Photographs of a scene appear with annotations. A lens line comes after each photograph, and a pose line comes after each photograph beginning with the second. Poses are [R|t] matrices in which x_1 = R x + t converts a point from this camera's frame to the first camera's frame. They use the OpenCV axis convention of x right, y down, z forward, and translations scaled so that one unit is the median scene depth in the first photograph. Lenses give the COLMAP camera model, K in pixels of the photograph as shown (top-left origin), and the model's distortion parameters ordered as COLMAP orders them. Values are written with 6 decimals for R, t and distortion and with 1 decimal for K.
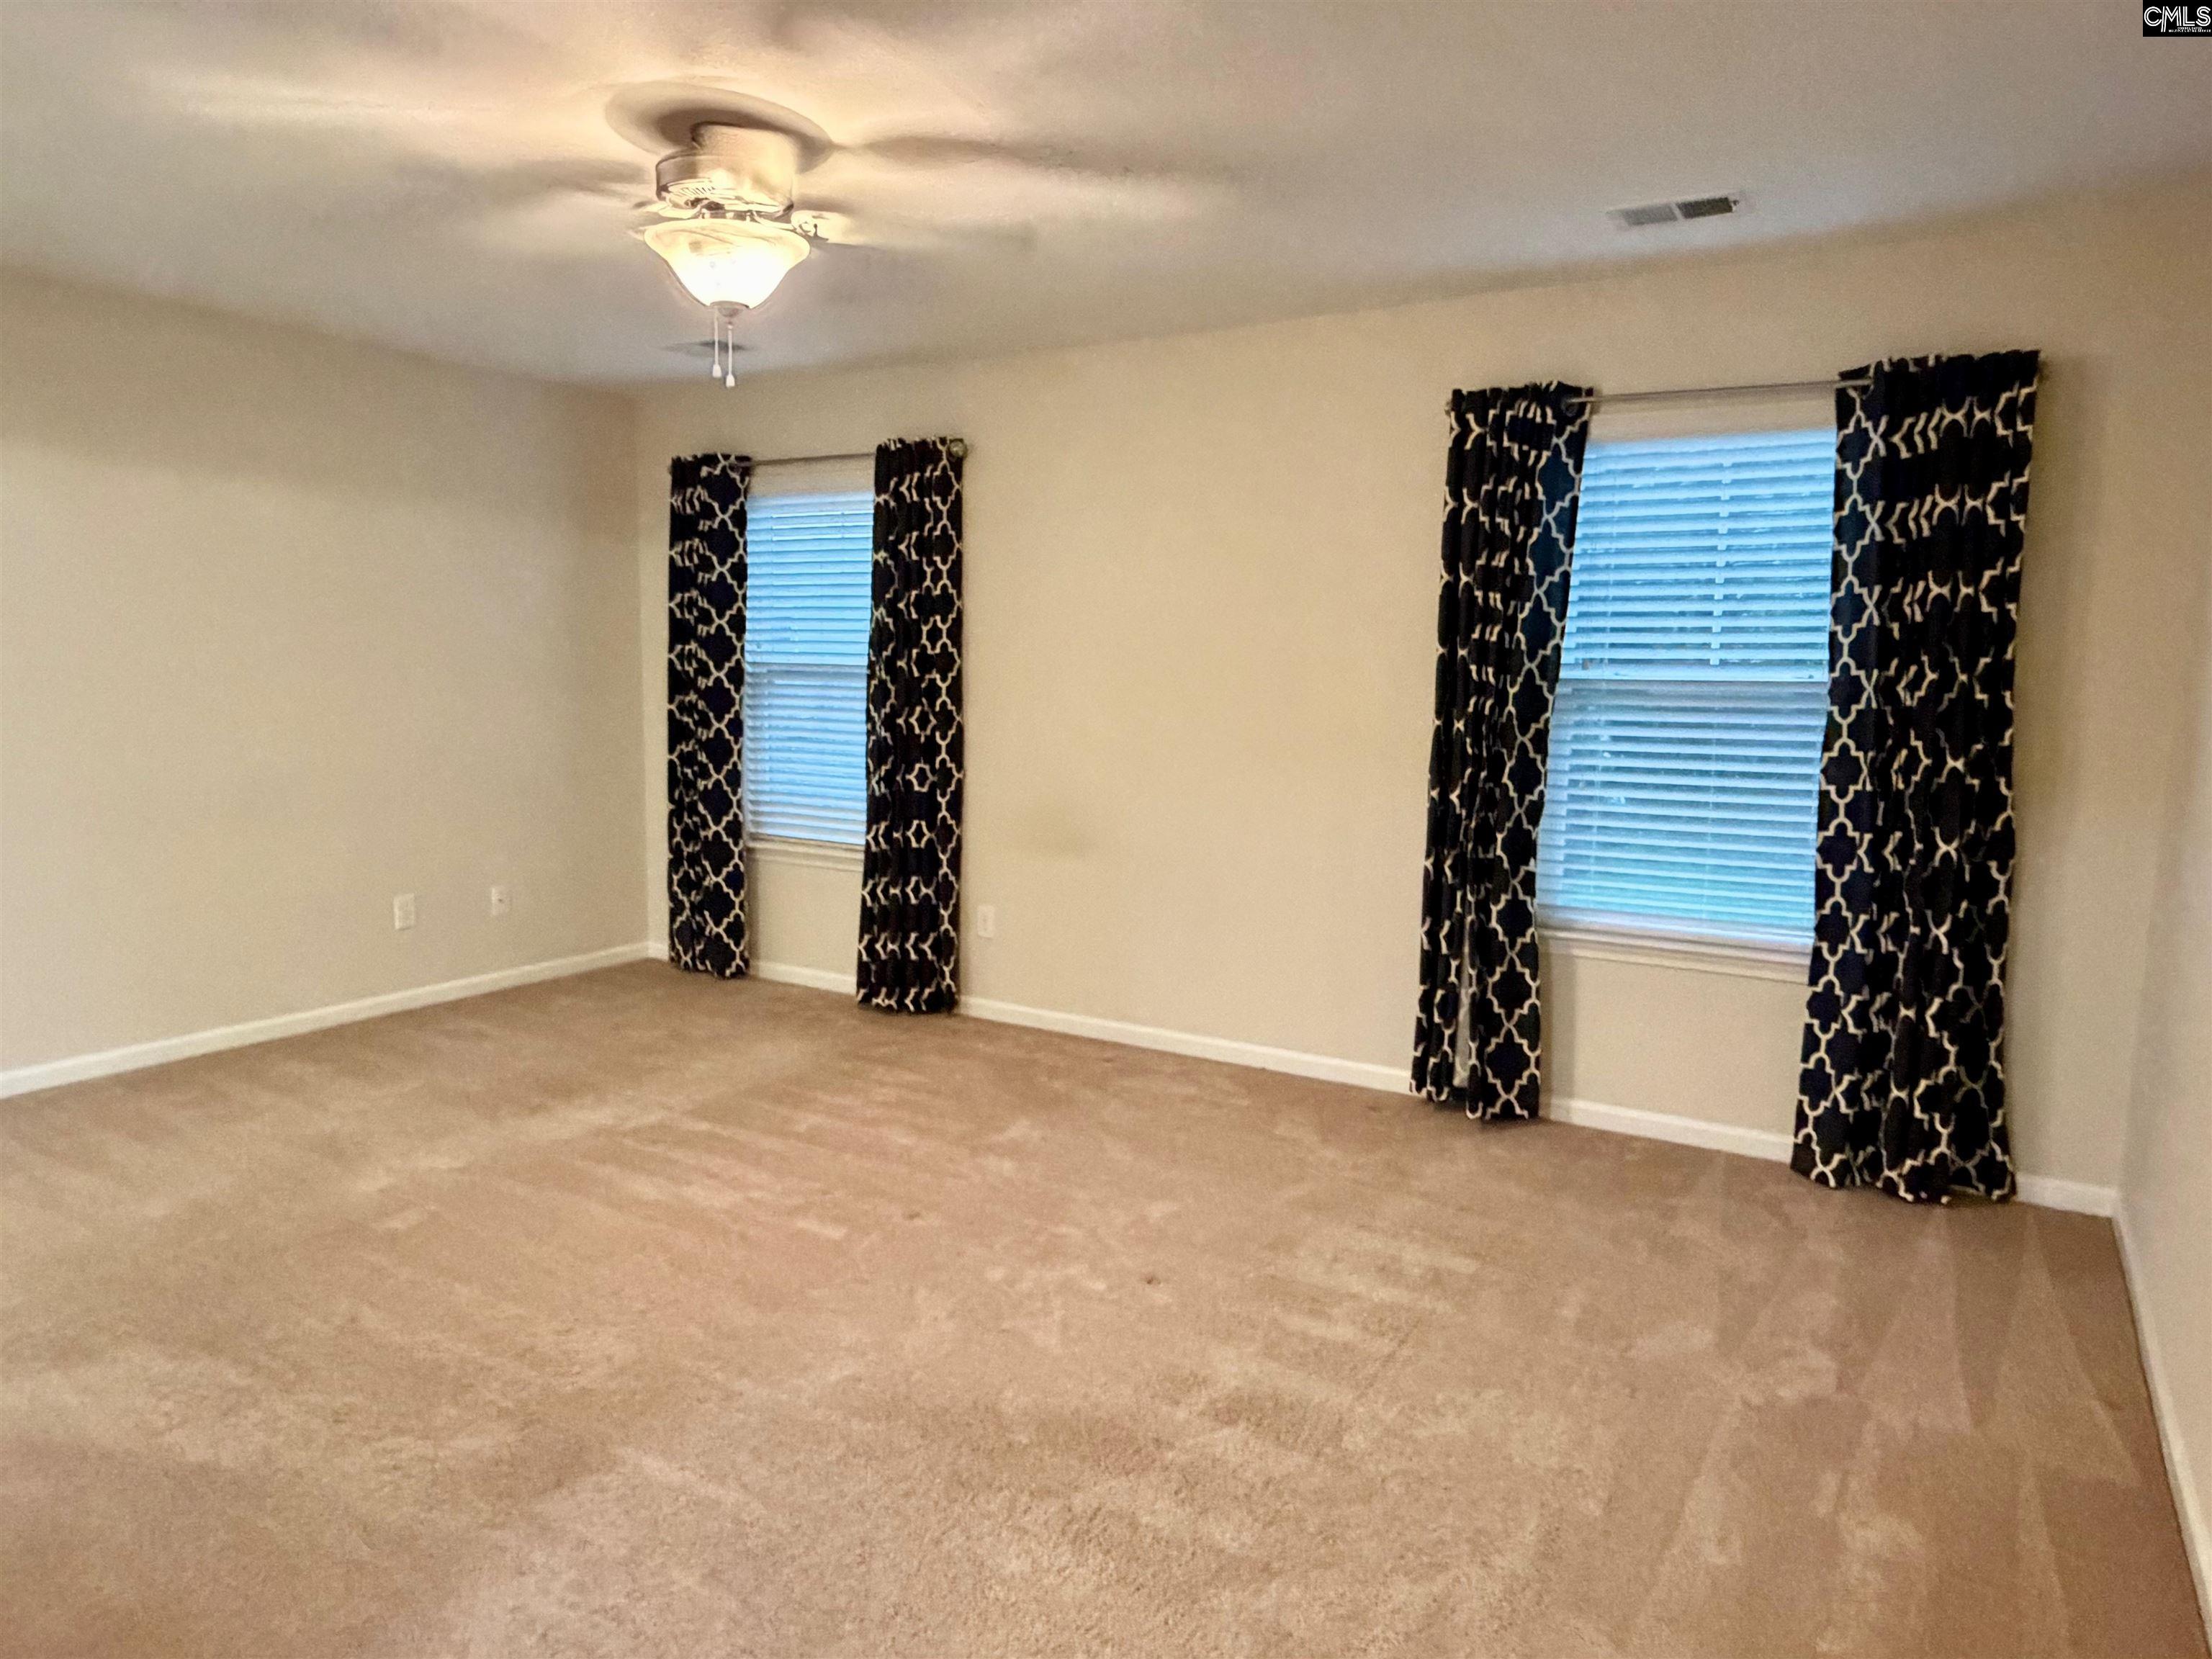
lens RADIAL K [[1408.6, 0, 1110.4], [0, 1408.6, 830.3], [0, 0, 1]] dist [-0.002445, -0.000596]
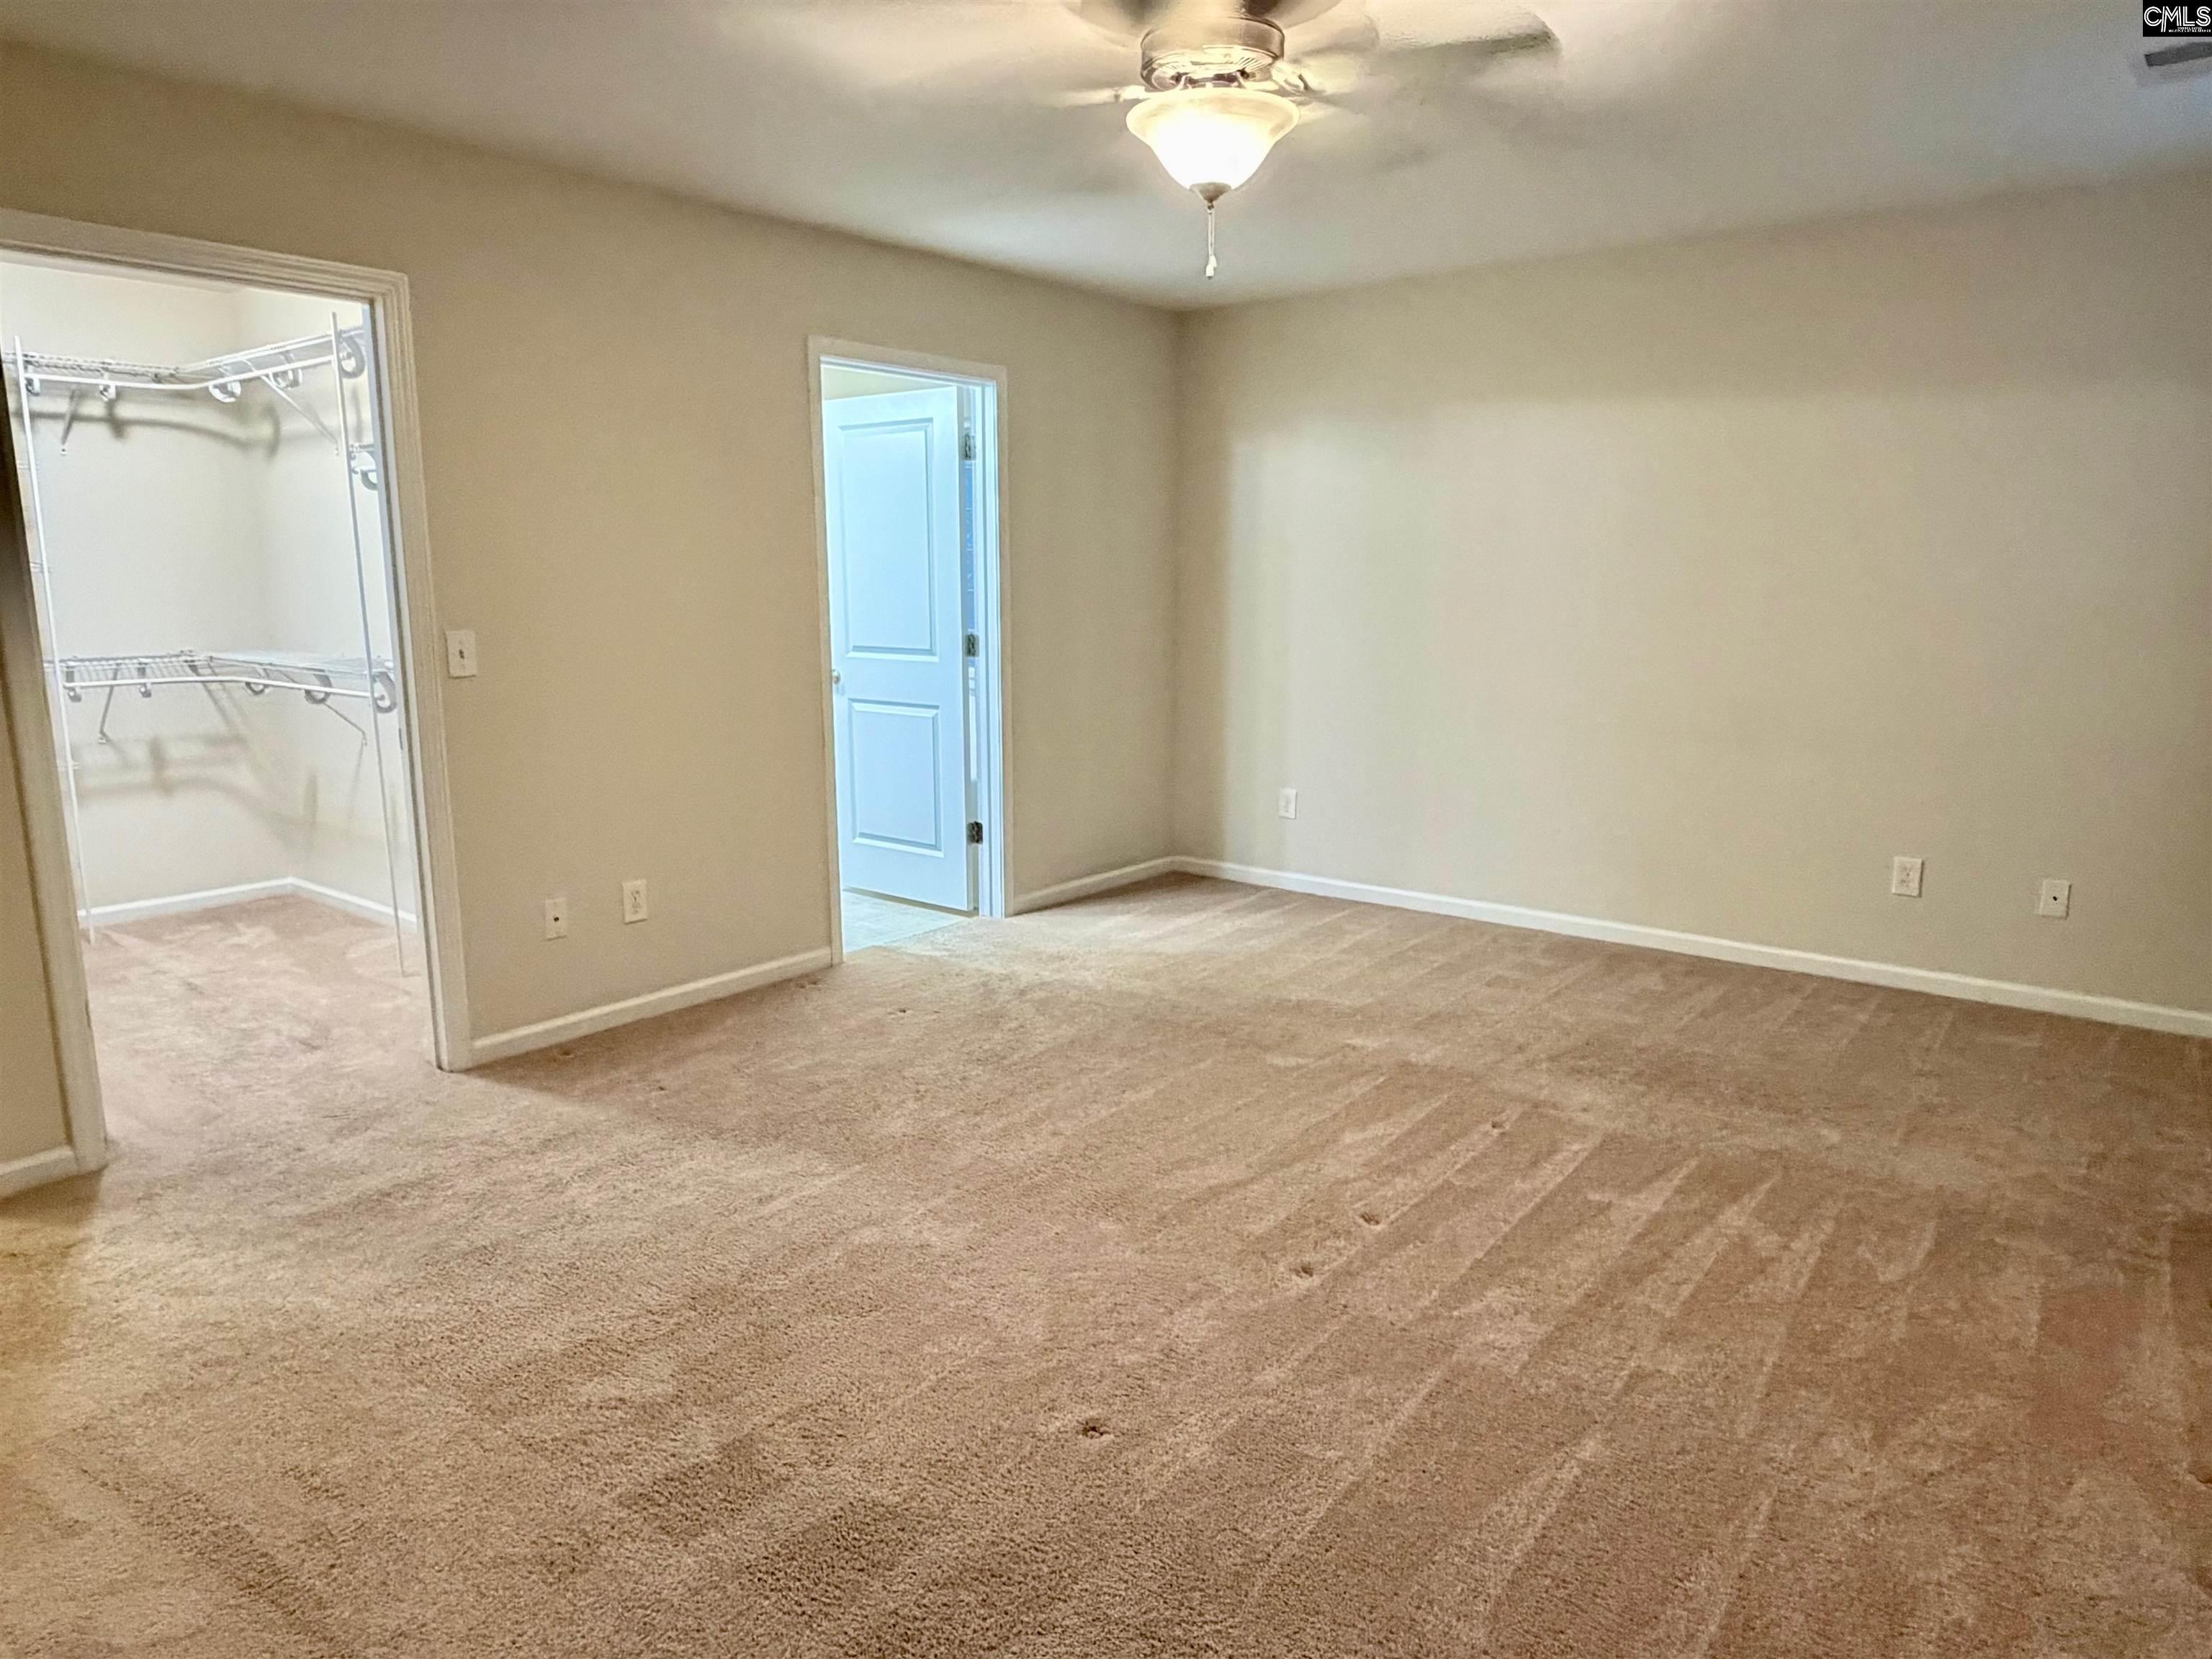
lens RADIAL K [[1408.6, 0, 1116.9], [0, 1408.6, 828.2], [0, 0, 1]] dist [-0.002445, -0.000596]
pose [[-0.140476, 0.170250, -0.975337, 0.803309], [-0.111121, 0.976170, 0.186400, -0.148113], [0.983829, 0.134565, -0.118210, 1.229704]]
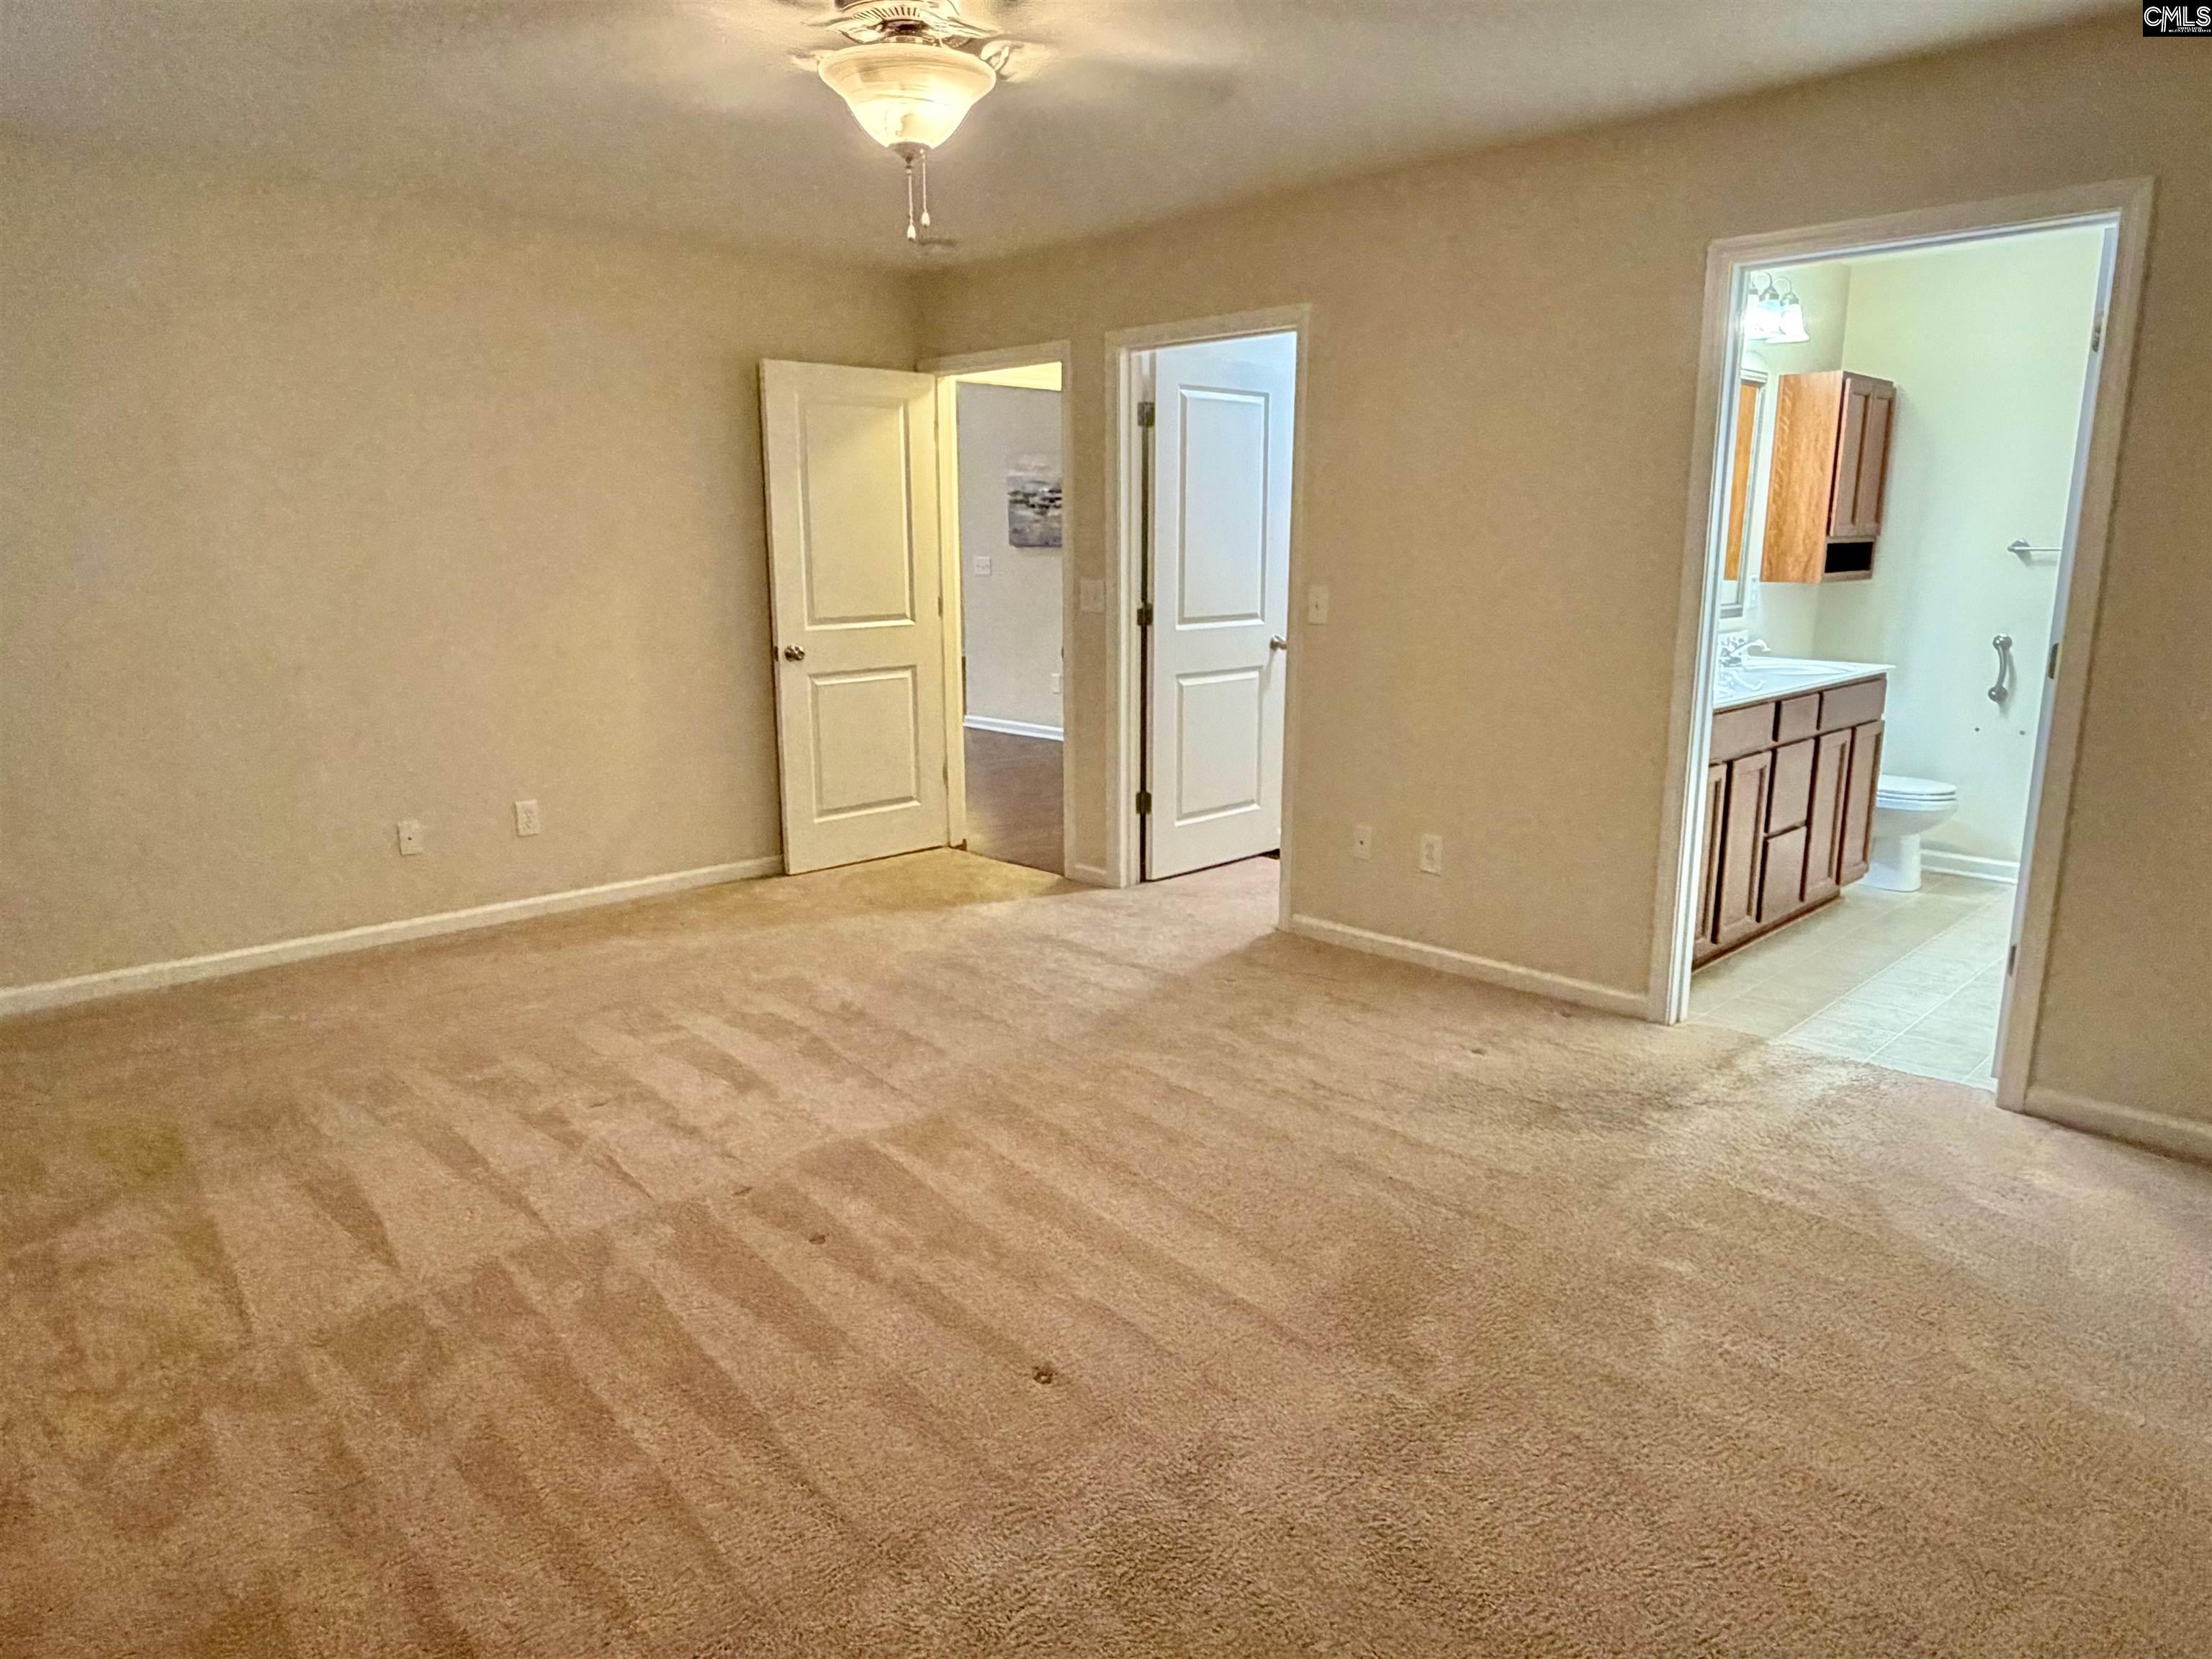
lens RADIAL K [[1408.6, 0, 1105.3], [0, 1408.6, 833.6], [0, 0, 1]] dist [-0.002445, -0.000596]
pose [[-0.965280, -0.058822, 0.254507, -0.754354], [0.024564, 0.949558, 0.312628, -0.269789], [-0.260058, 0.308026, -0.915145, 2.168272]]
